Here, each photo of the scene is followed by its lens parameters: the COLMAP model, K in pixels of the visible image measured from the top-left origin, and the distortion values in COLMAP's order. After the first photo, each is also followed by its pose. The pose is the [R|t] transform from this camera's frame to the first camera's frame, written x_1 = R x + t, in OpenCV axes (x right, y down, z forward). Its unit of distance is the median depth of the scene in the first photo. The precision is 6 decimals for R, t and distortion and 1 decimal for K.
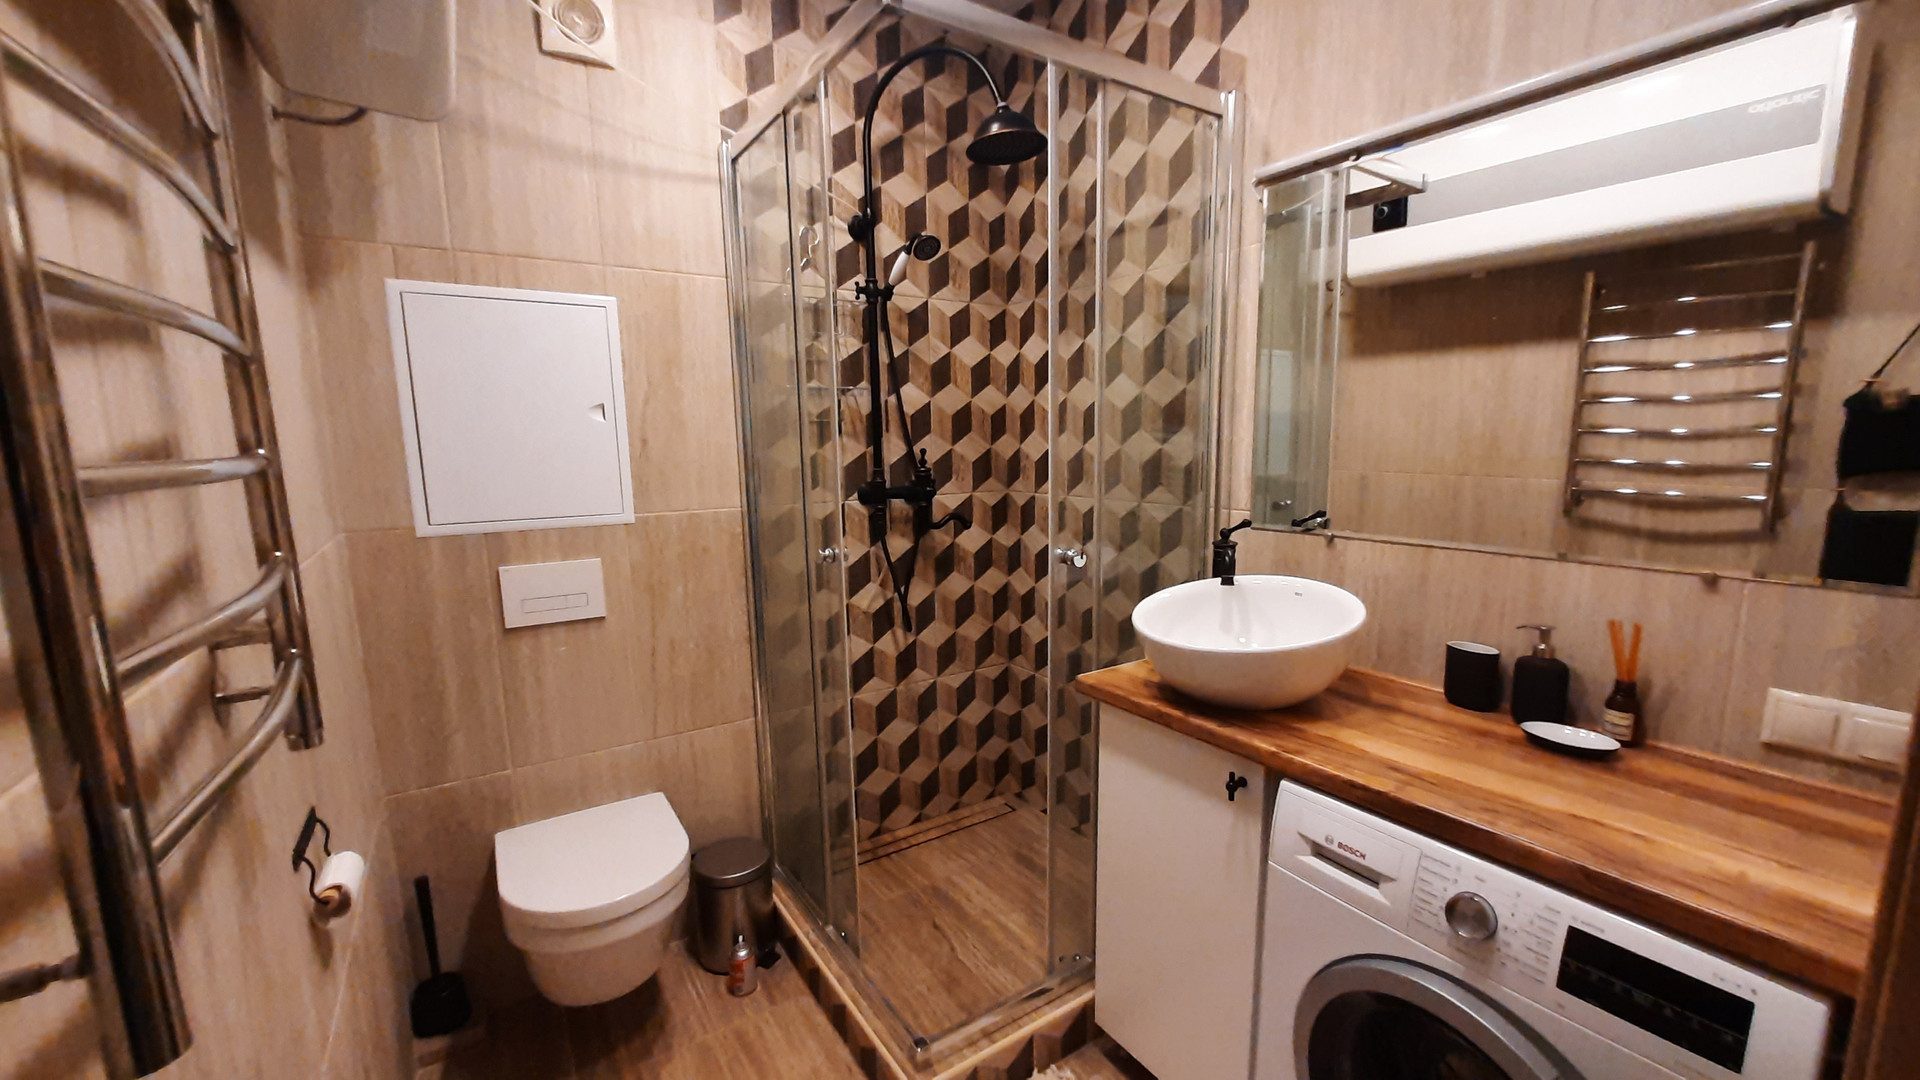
lens RADIAL K [[766.0, 0, 964.6], [0, 766.0, 547.2], [0, 0, 1]] dist [-0.006185, 0.001188]
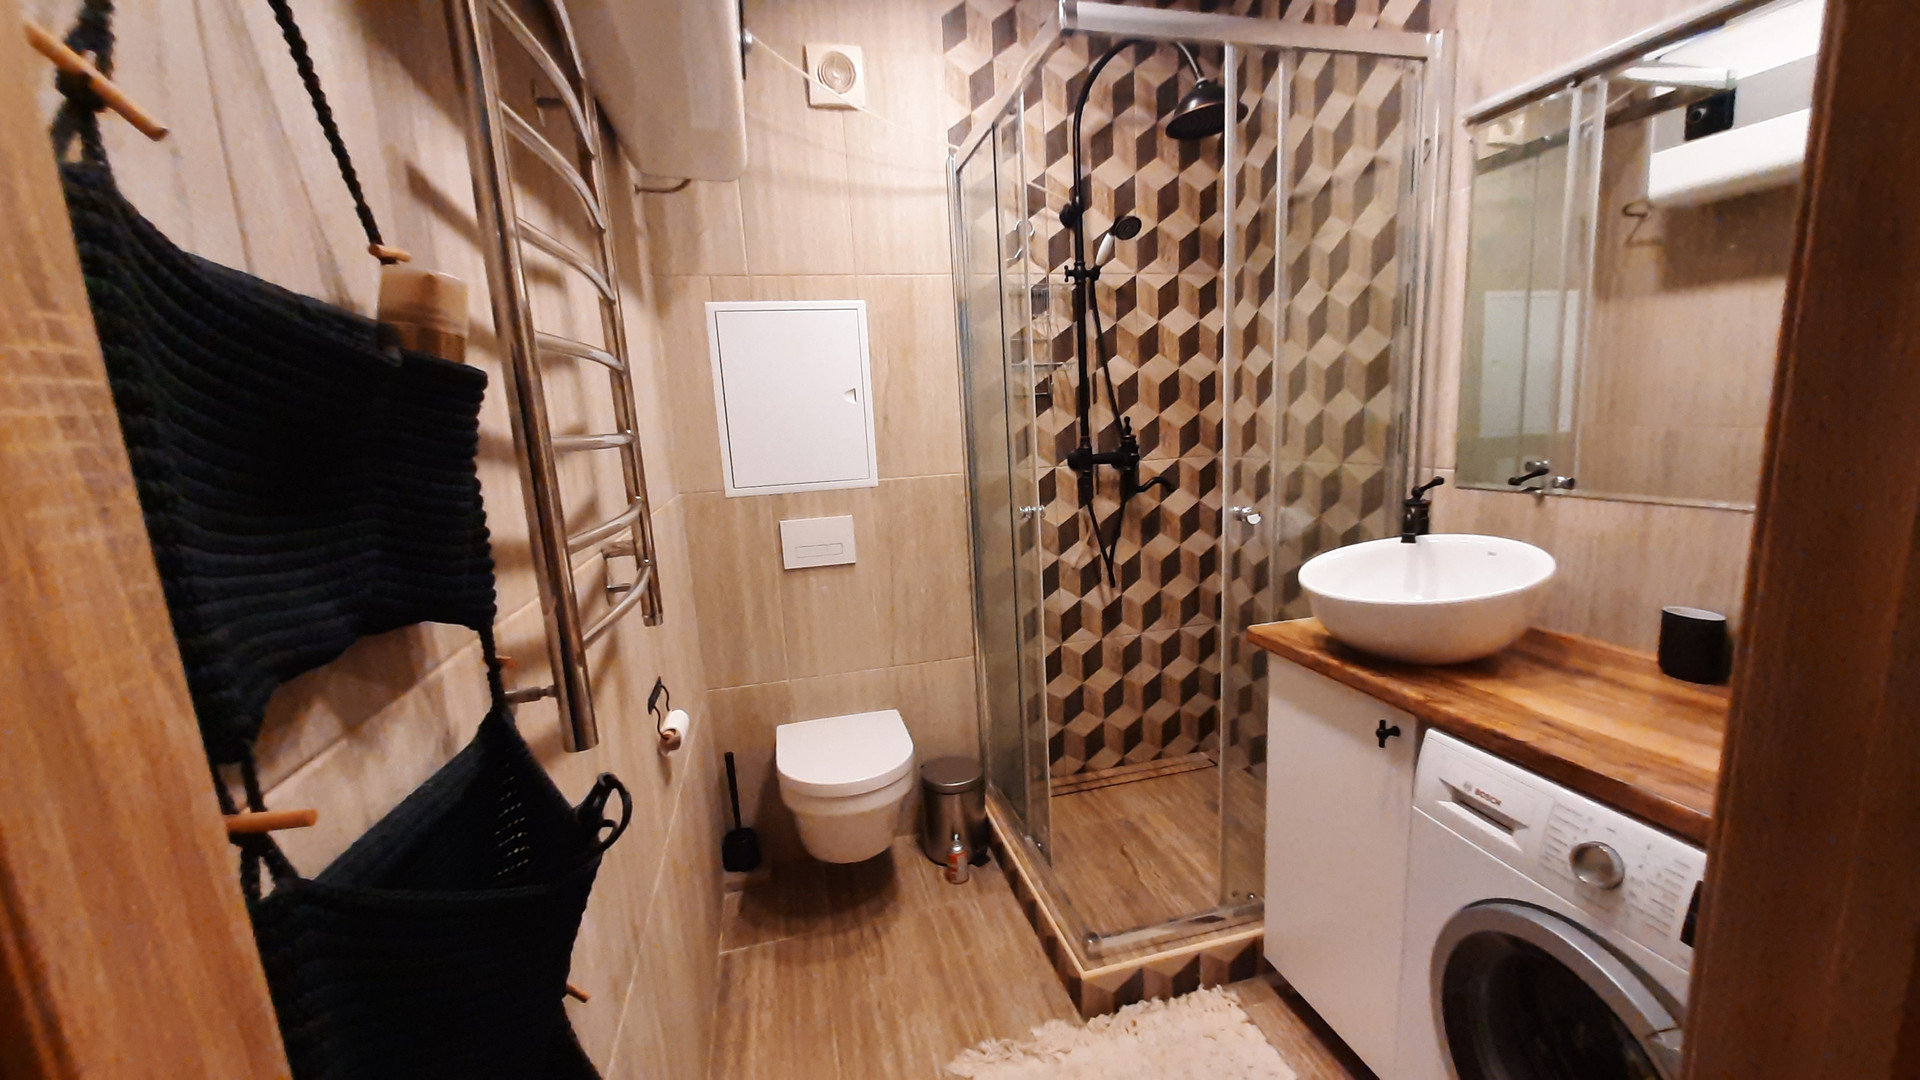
lens RADIAL K [[766.0, 0, 959.0], [0, 766.0, 546.3], [0, 0, 1]] dist [-0.006185, 0.001188]
pose [[0.941588, 0.020847, -0.336121, 0.106020], [-0.009612, 0.999339, 0.035055, 0.020432], [0.336630, -0.029776, 0.941166, -0.109549]]
